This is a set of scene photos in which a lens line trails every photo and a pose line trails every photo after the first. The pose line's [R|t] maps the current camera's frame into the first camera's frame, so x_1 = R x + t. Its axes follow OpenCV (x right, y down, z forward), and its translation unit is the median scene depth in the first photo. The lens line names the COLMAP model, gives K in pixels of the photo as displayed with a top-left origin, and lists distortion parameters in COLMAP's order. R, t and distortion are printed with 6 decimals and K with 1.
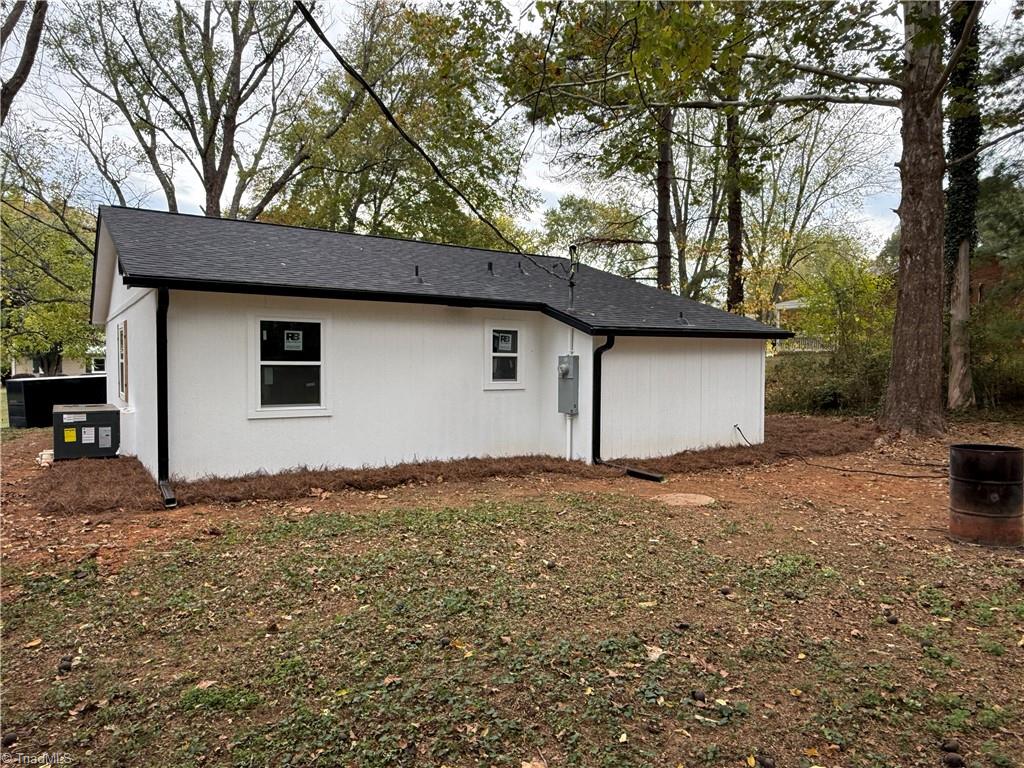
lens RADIAL K [[668.7, 0, 512.0], [0, 668.7, 384.0], [0, 0, 1]] dist [-0.001456, -0.002439]
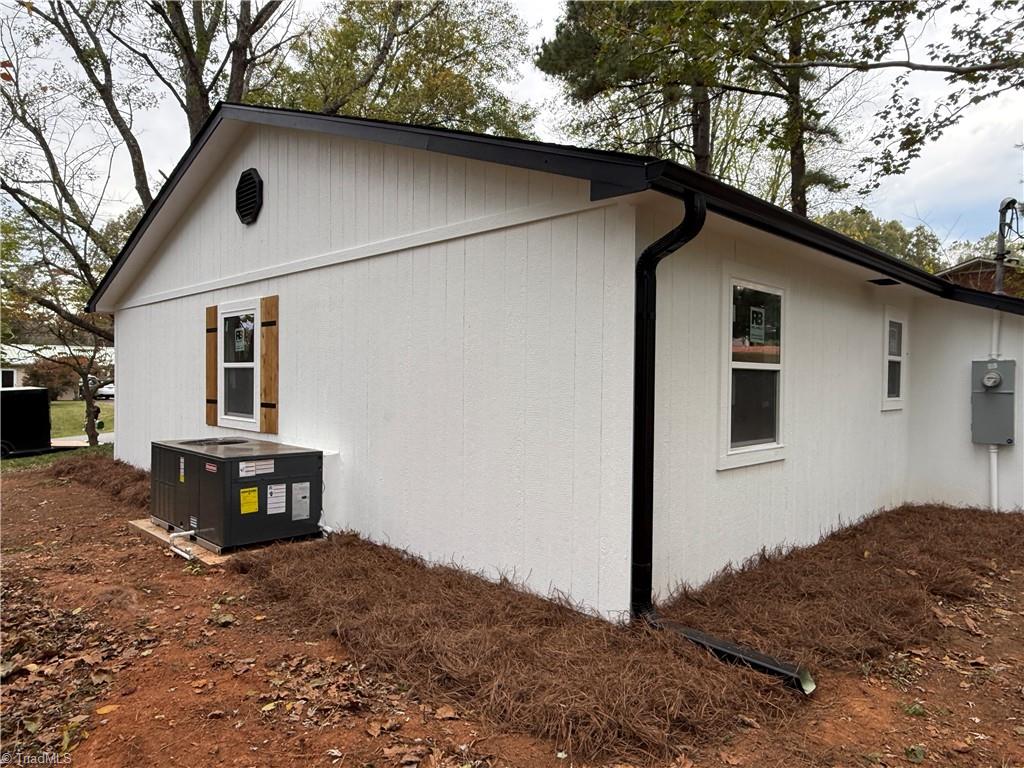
lens RADIAL K [[668.7, 0, 512.0], [0, 668.7, 384.0], [0, 0, 1]] dist [-0.001456, -0.002439]
pose [[0.978201, -0.000738, 0.207661, -0.552775], [0.006630, 0.999595, -0.027678, -0.000450], [-0.207556, 0.028452, 0.977809, 0.419644]]
